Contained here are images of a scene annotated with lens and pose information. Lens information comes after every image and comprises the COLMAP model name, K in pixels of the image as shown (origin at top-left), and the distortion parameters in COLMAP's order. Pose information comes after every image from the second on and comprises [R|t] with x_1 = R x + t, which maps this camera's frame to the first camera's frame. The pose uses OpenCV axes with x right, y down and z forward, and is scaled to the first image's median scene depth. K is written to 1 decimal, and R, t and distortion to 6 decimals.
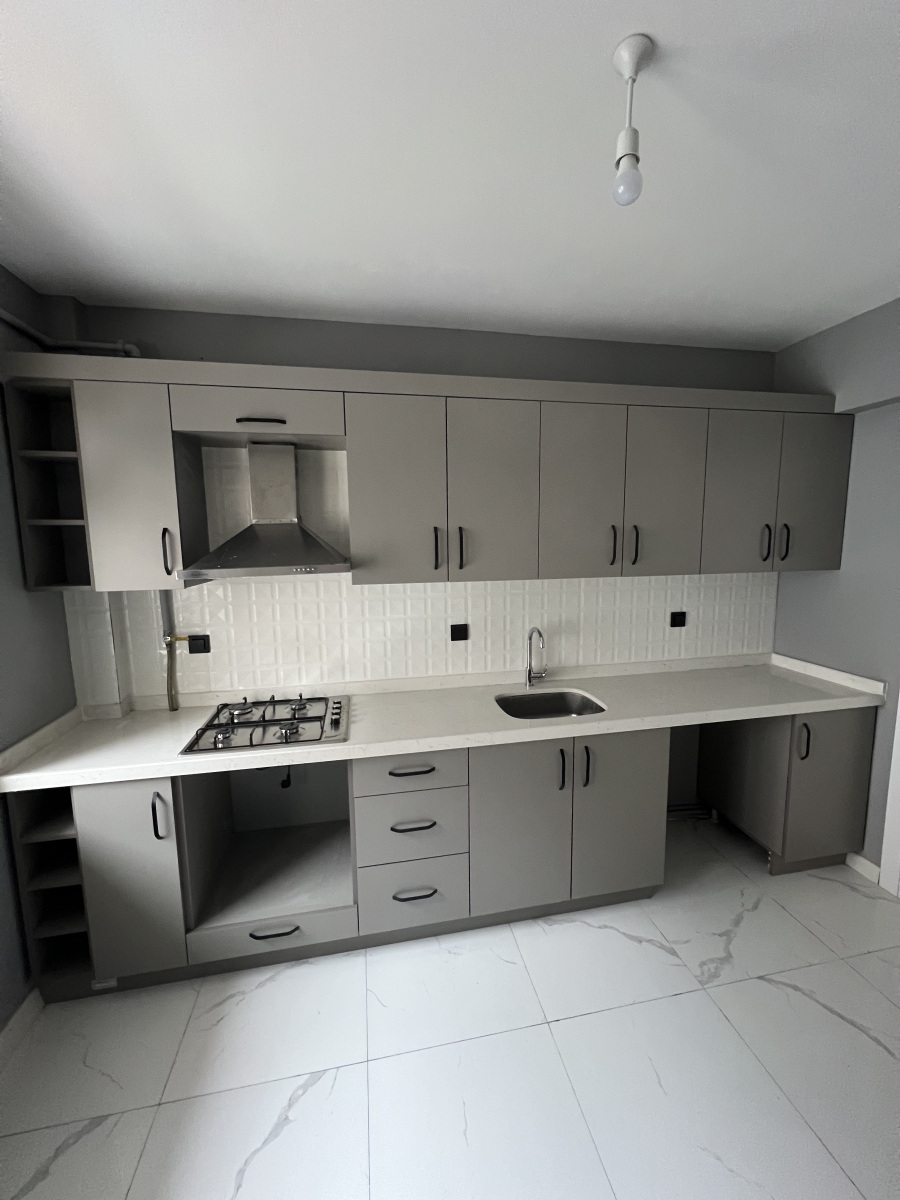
lens RADIAL K [[476.7, 0, 452.5], [0, 476.7, 600.8], [0, 0, 1]] dist [-0.002706, 0.000632]
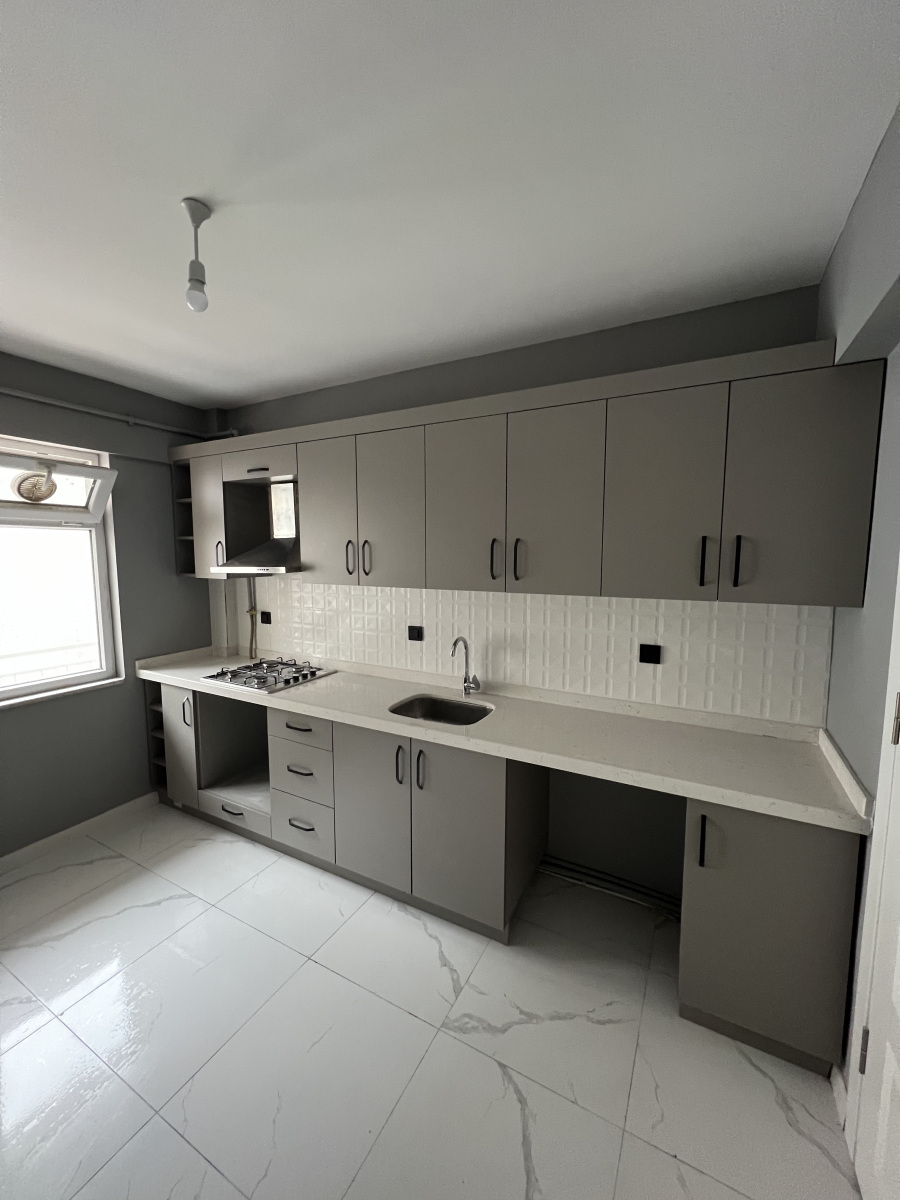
lens RADIAL K [[476.7, 0, 451.2], [0, 476.7, 600.5], [0, 0, 1]] dist [-0.002706, 0.000632]
pose [[0.773469, 0.079290, -0.628856, 0.884777], [-0.092215, 0.995665, 0.012119, -0.036692], [0.627091, 0.048616, 0.777428, 0.198685]]
